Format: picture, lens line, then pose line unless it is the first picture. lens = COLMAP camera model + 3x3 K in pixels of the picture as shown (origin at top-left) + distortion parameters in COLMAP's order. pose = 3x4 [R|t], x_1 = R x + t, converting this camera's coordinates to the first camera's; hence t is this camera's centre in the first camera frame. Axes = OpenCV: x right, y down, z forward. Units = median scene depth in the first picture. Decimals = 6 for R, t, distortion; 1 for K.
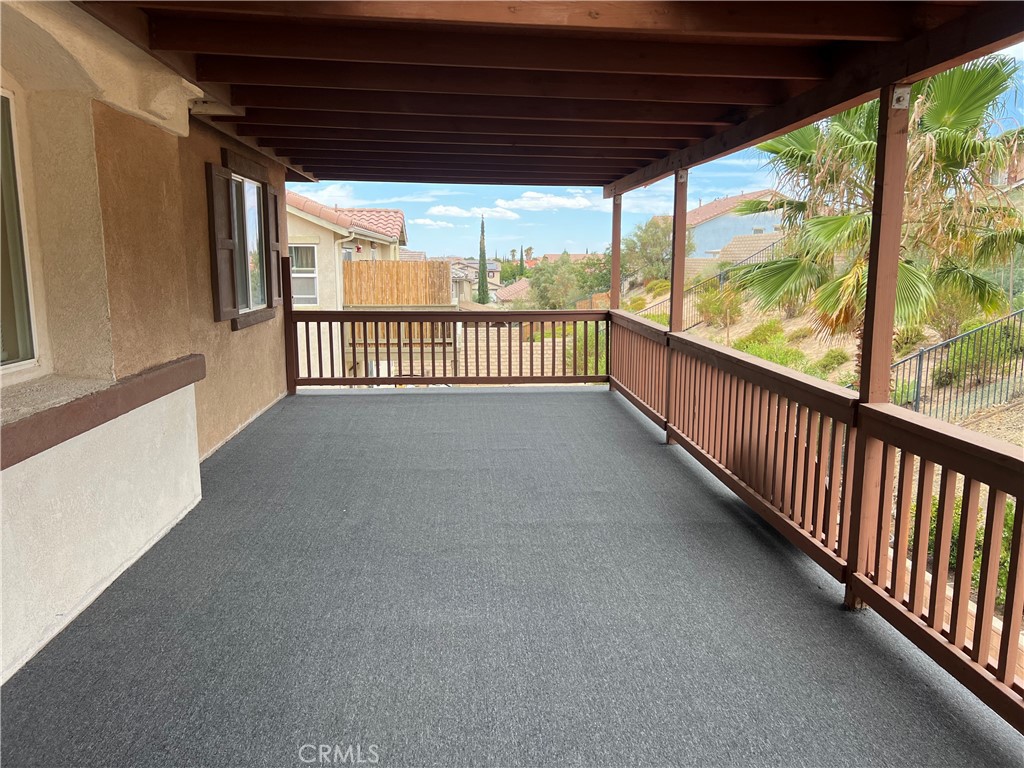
lens RADIAL K [[776.2, 0, 513.5], [0, 776.2, 384.0], [0, 0, 1]] dist [0.029134, -0.025049]
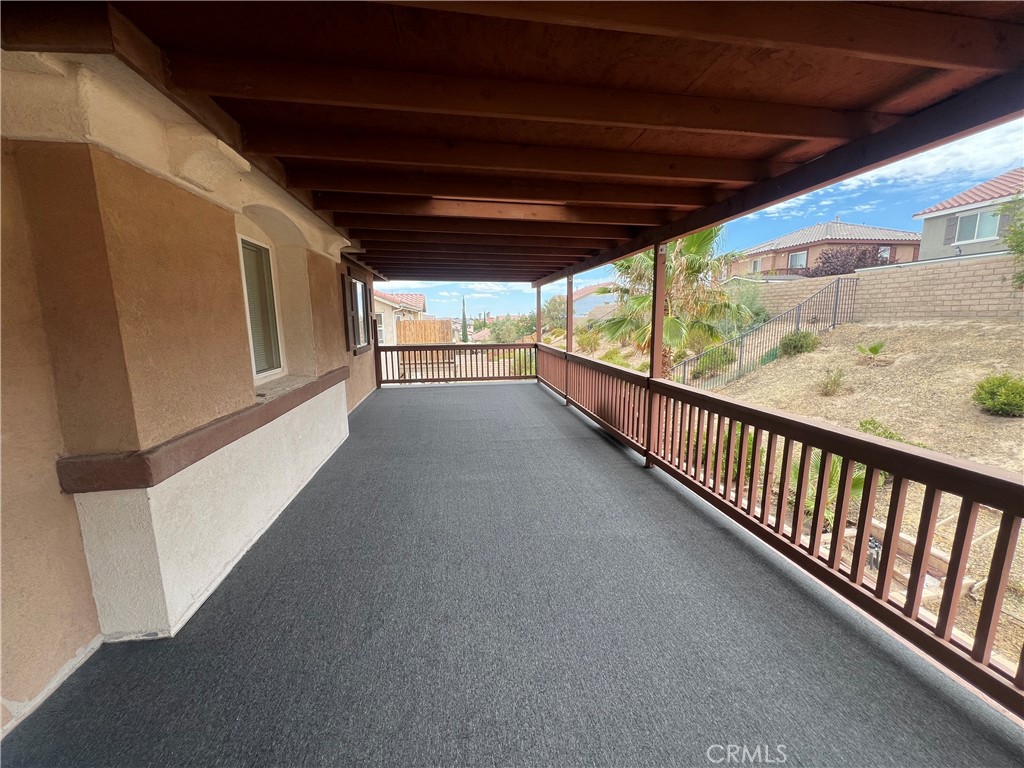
lens RADIAL K [[416.1, 0, 511.0], [0, 416.1, 387.7], [0, 0, 1]] dist [-0.018129, -0.000130]
pose [[0.997043, -0.024746, 0.072753, -0.032696], [0.024312, 0.999681, 0.006849, 0.017466], [-0.072899, -0.005060, 0.997326, -0.111631]]
